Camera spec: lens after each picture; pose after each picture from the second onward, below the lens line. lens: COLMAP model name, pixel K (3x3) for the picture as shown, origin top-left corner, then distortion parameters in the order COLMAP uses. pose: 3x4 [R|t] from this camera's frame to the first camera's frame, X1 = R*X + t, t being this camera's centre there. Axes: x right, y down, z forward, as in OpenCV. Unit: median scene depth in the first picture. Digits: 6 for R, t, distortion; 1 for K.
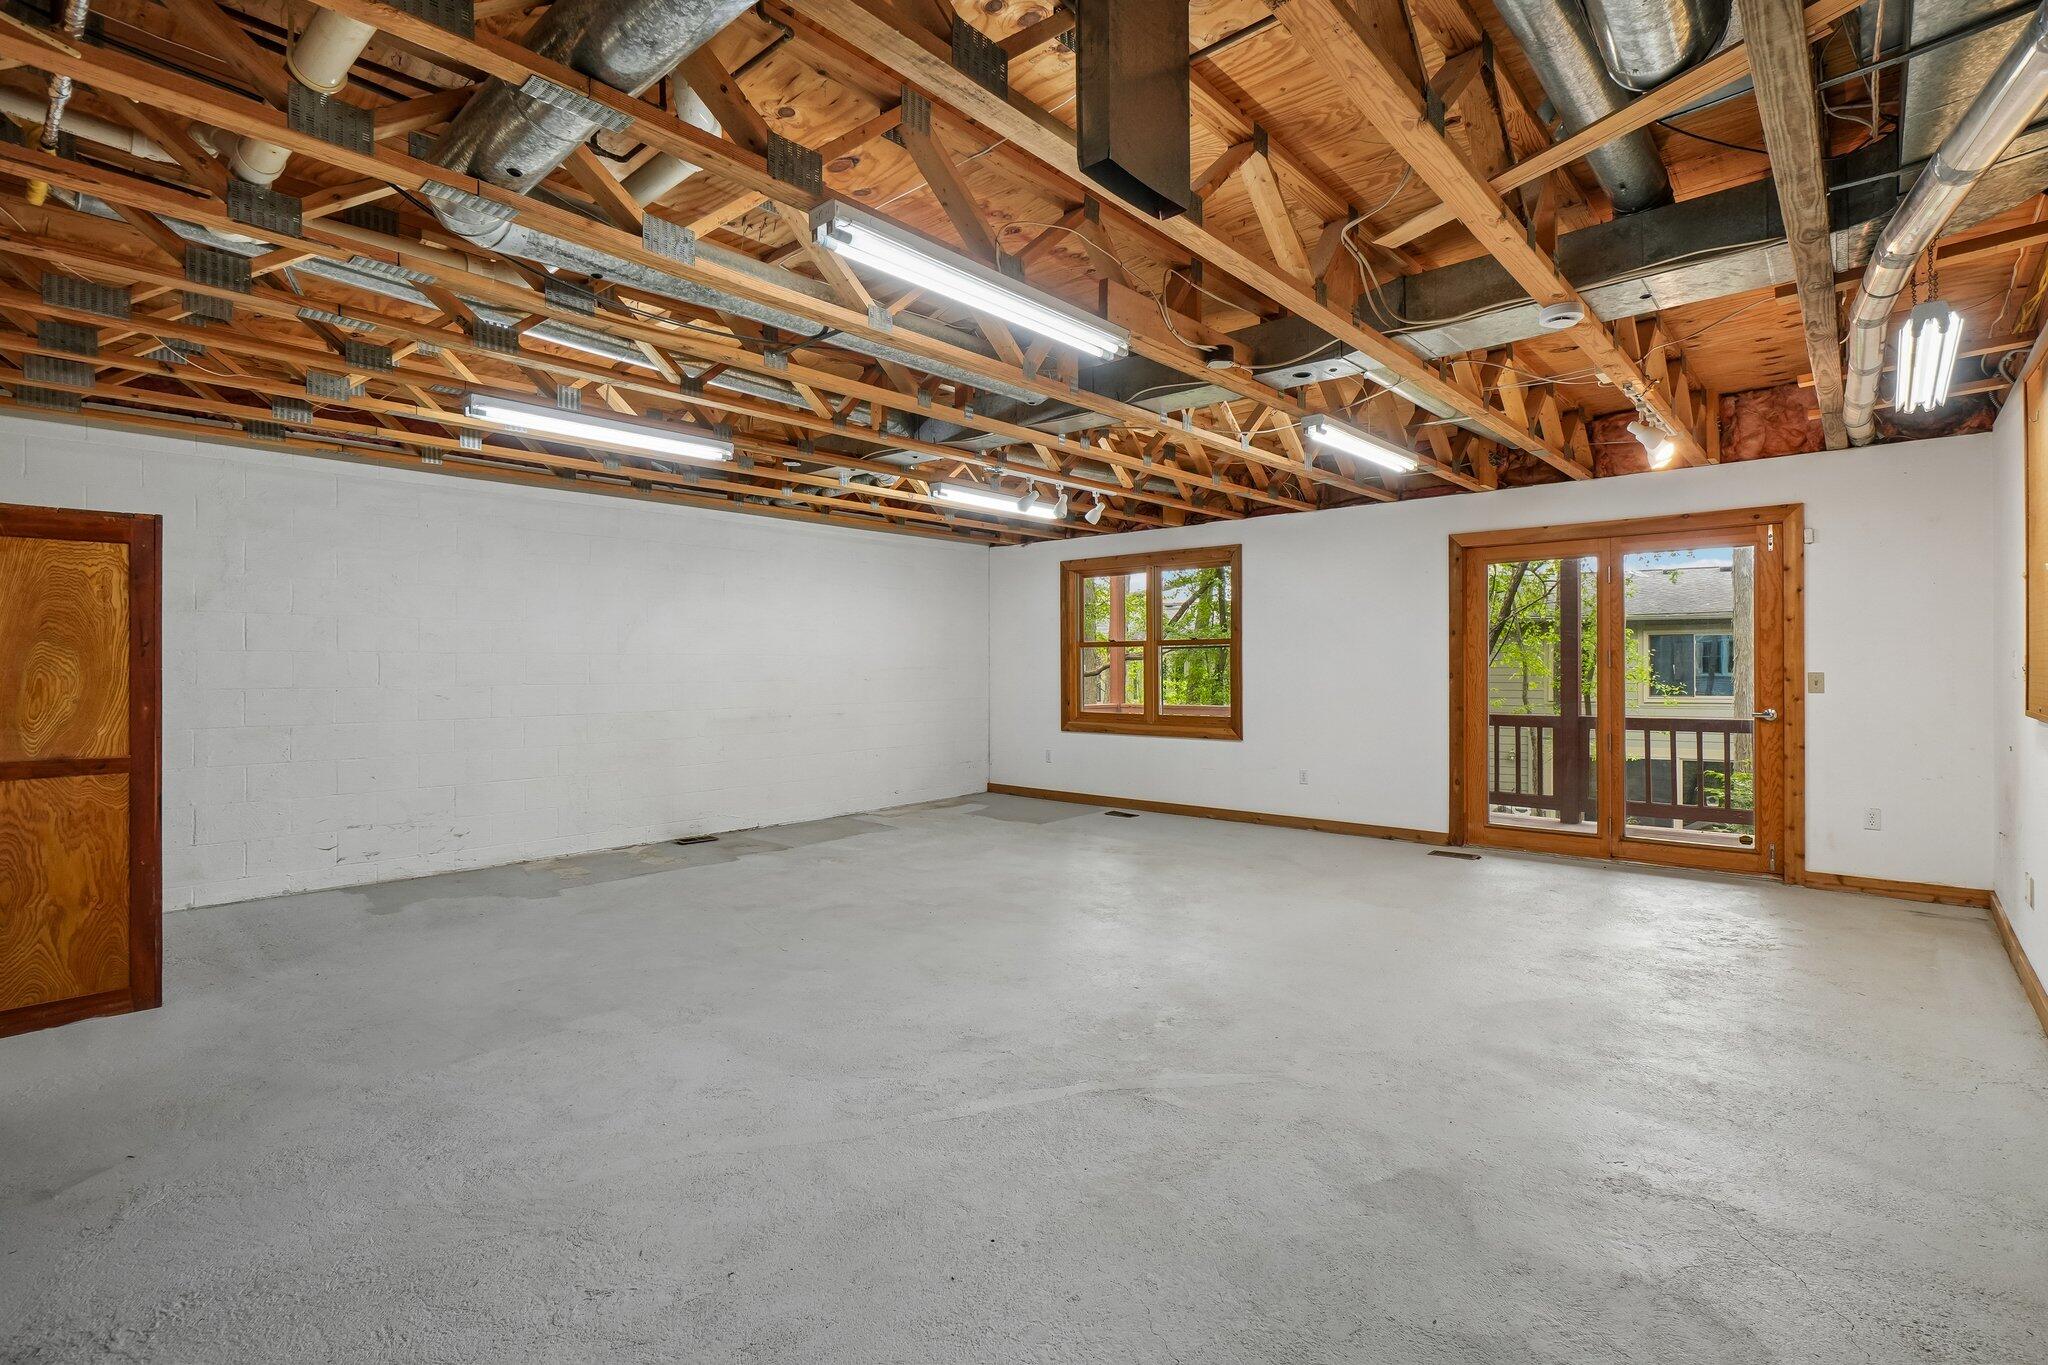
lens RADIAL K [[934.6, 0, 1024.0], [0, 934.6, 682.5], [0, 0, 1]] dist [0.000685, 0.000019]
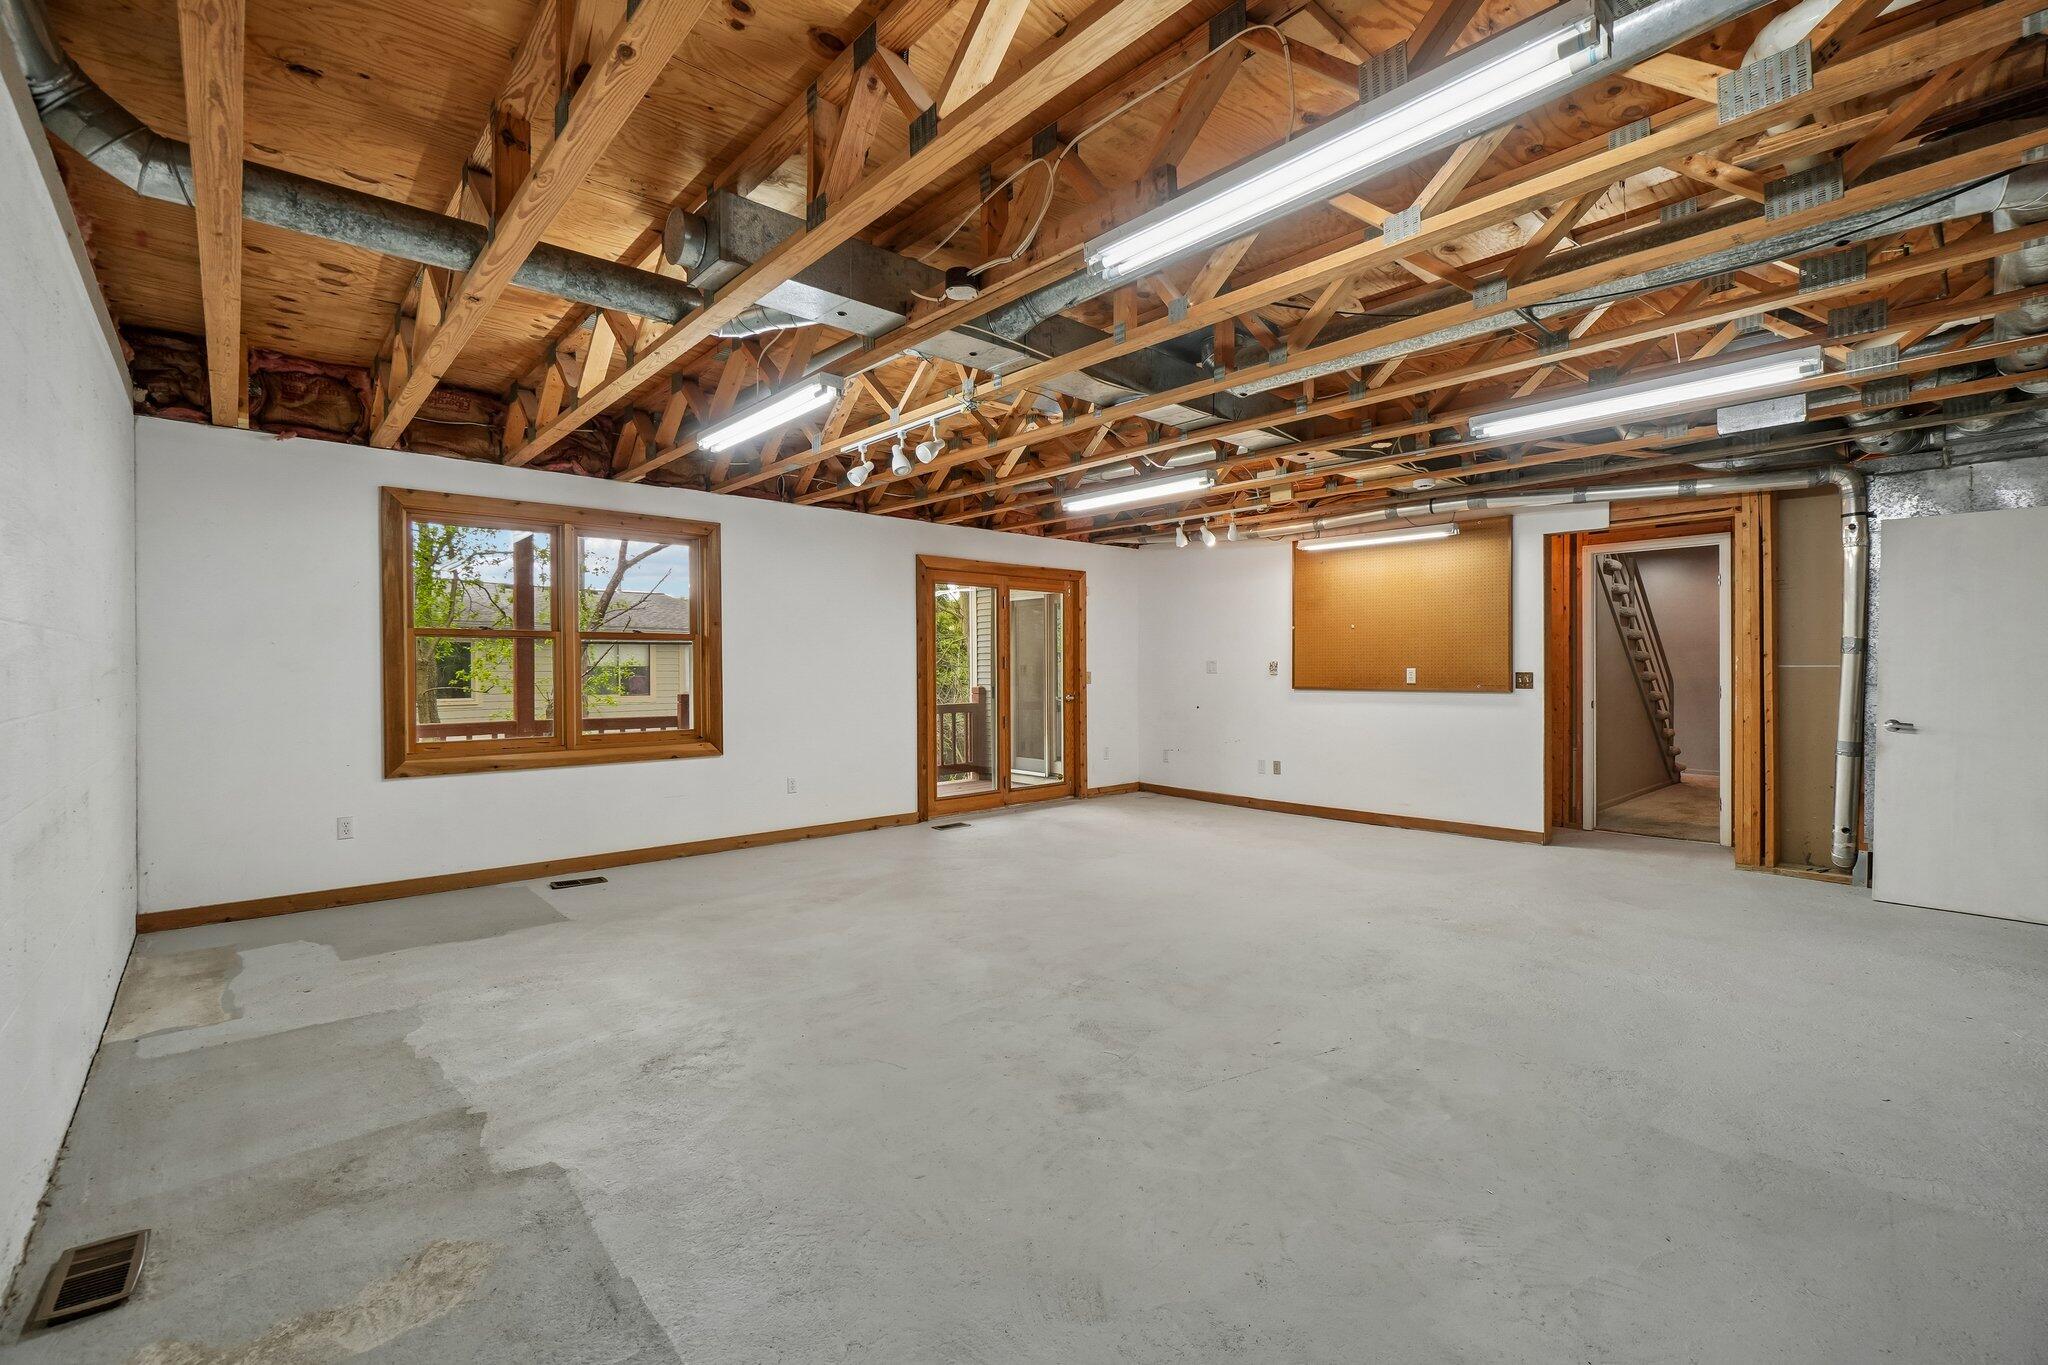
lens RADIAL K [[897.4, 0, 1014.7], [0, 897.4, 673.1], [0, 0, 1]] dist [-0.000651, 0.000101]
pose [[0.118992, -0.003113, 0.992890, -0.635239], [0.019355, 0.999812, 0.000815, -0.008774], [-0.992707, 0.019121, 0.119030, 0.748825]]
